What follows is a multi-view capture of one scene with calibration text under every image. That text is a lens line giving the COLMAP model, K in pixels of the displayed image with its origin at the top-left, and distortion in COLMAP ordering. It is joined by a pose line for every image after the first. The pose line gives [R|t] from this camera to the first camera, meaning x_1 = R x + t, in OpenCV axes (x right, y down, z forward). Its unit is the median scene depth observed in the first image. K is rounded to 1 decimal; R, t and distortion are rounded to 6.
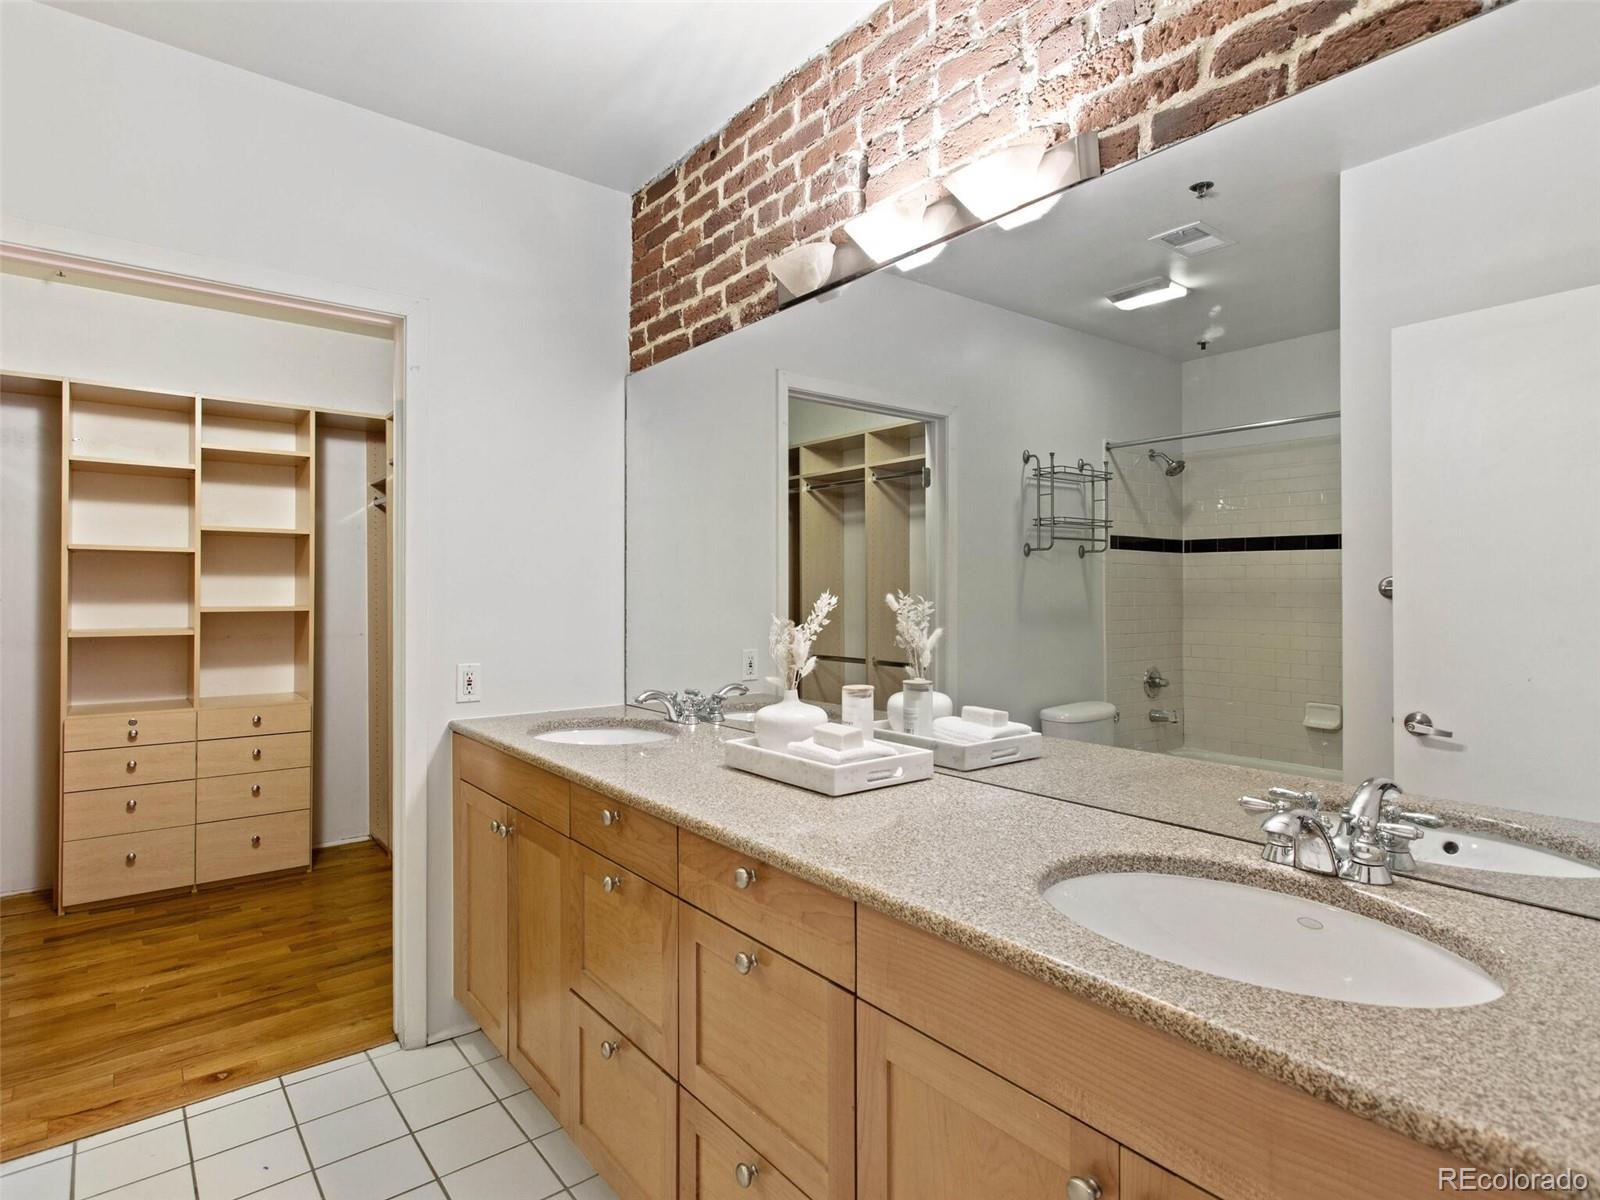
lens RADIAL K [[857.1, 0, 808.9], [0, 857.1, 590.0], [0, 0, 1]] dist [0.005924, 0.001521]
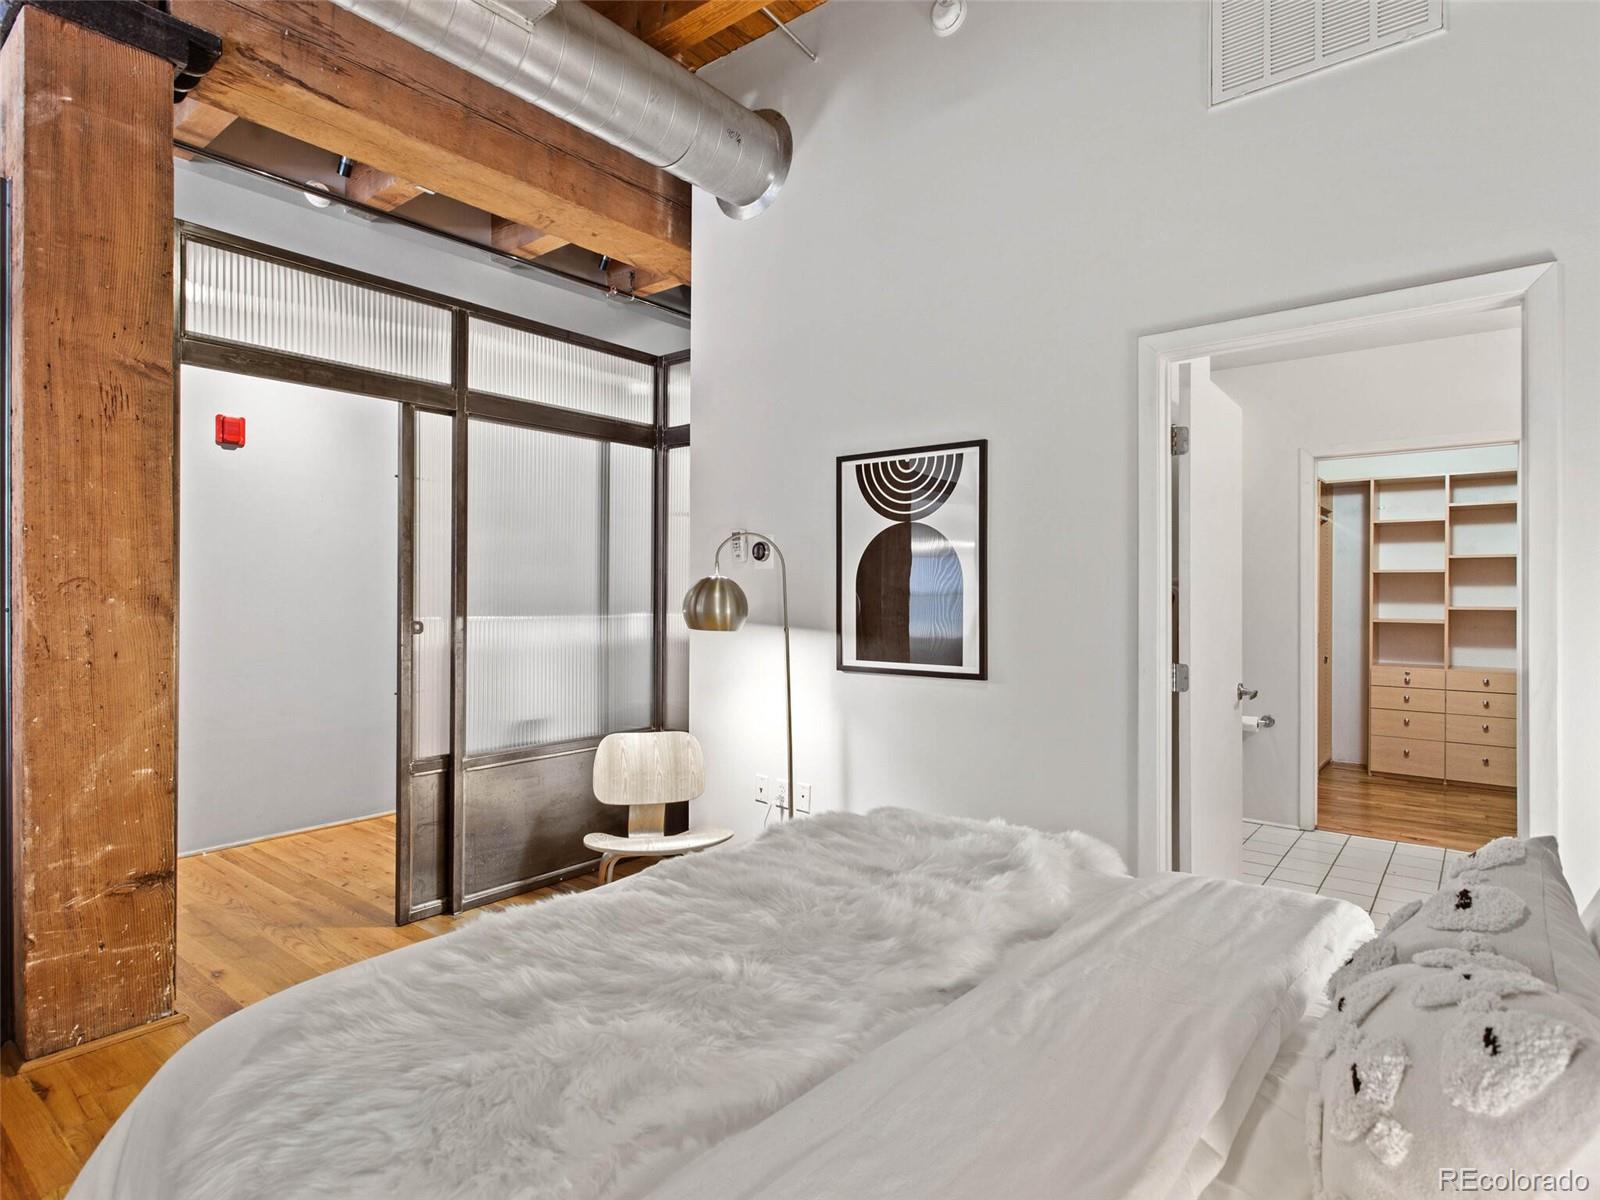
lens RADIAL K [[864.2, 0, 792.3], [0, 864.2, 596.5], [0, 0, 1]] dist [0.002151, 0.001511]
pose [[0.205113, 0.003017, -0.978734, 0.920290], [0.002635, 0.999990, 0.003635, -0.011207], [0.978735, -0.003325, 0.205103, -0.778460]]
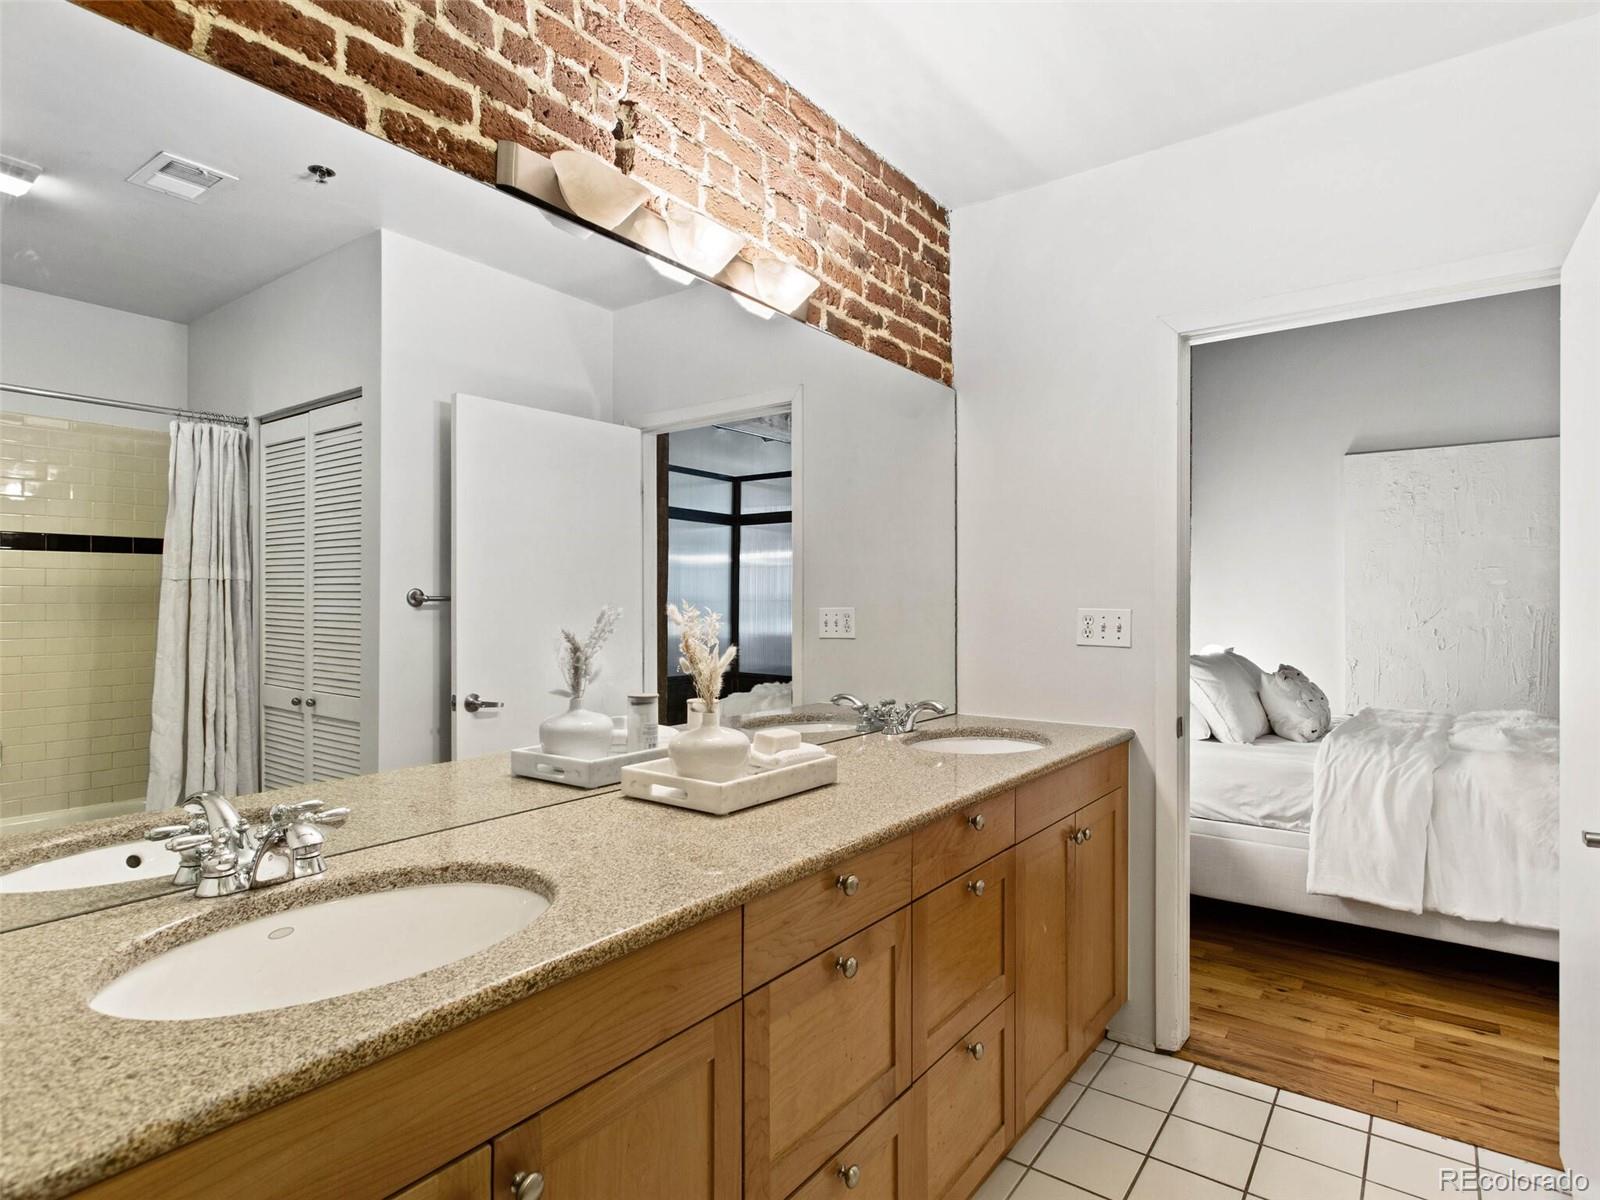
lens RADIAL K [[879.2, 0, 800.0], [0, 879.2, 600.0], [0, 0, 1]] dist [-0.001572, 0.000419]
pose [[-0.255645, 0.002690, 0.966767, -0.681820], [-0.003768, 0.999986, -0.003779, 0.001741], [-0.966763, -0.004609, -0.255632, 0.841180]]
